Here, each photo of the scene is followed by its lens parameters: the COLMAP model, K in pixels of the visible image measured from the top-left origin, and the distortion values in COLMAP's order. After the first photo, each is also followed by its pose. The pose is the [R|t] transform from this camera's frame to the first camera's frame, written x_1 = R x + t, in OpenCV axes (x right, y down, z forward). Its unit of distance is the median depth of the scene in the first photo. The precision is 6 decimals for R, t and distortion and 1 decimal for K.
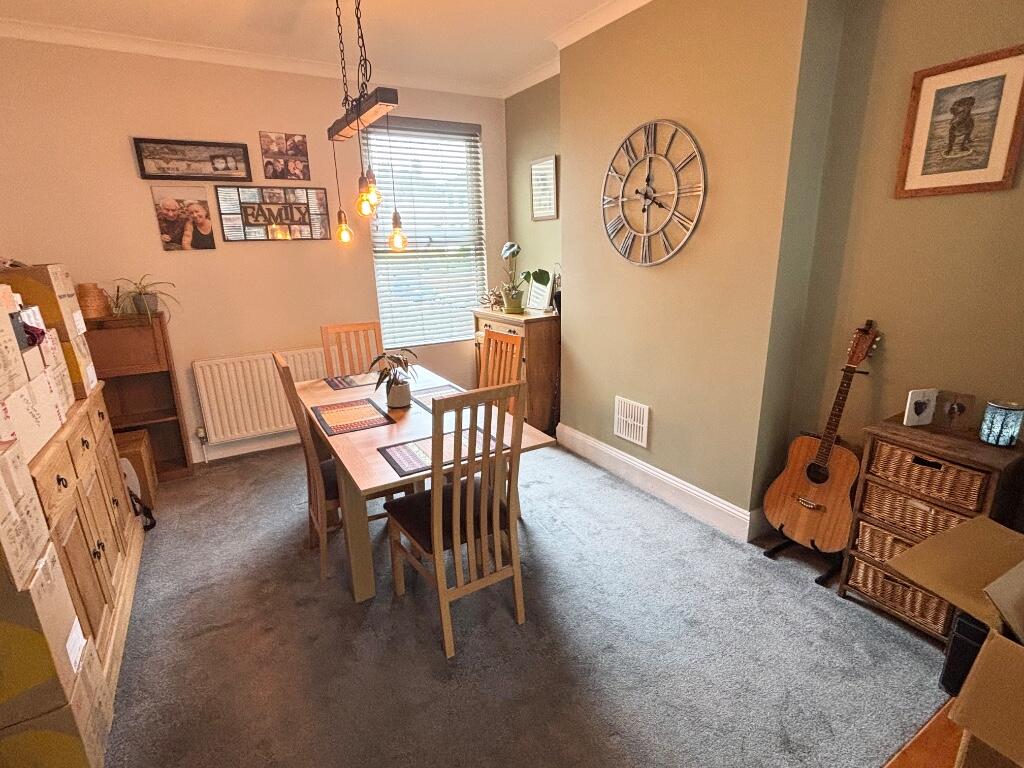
lens RADIAL K [[489.7, 0, 512.0], [0, 489.7, 384.0], [0, 0, 1]] dist [-0.000593, -0.023485]
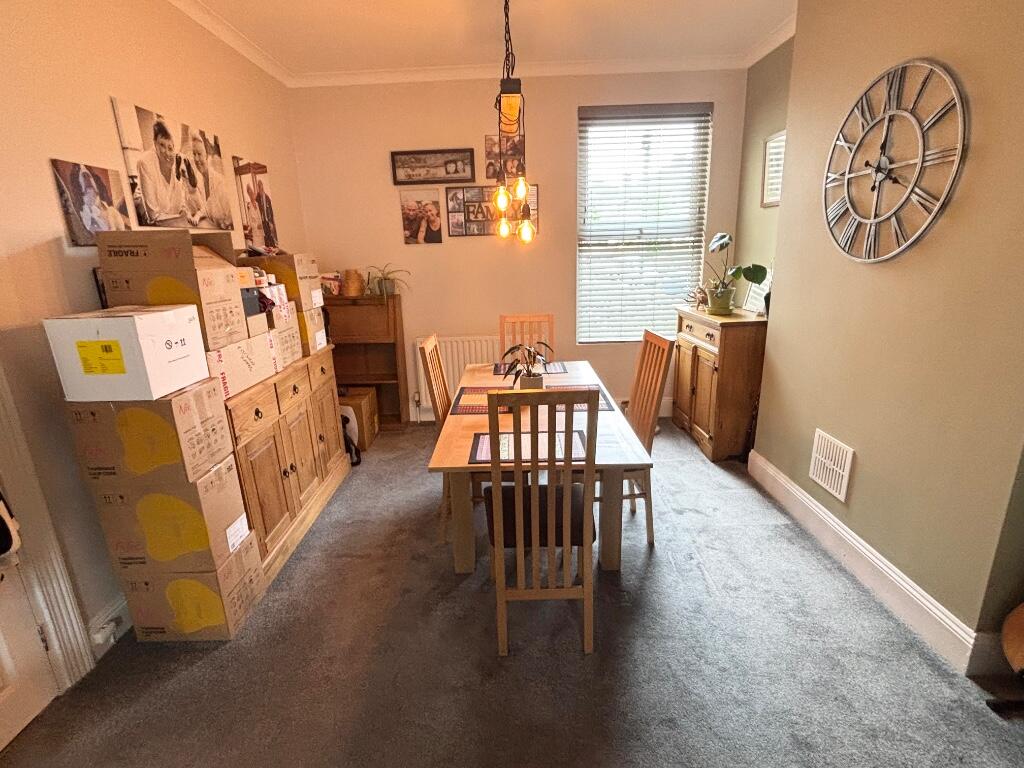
lens RADIAL K [[497.1, 0, 512.0], [0, 497.1, 384.0], [0, 0, 1]] dist [-0.034676, 0.011717]
pose [[0.853992, 0.135256, -0.502398, 0.195646], [-0.130466, 0.990437, 0.044877, -0.019347], [0.503663, 0.027221, 0.863471, 0.082147]]
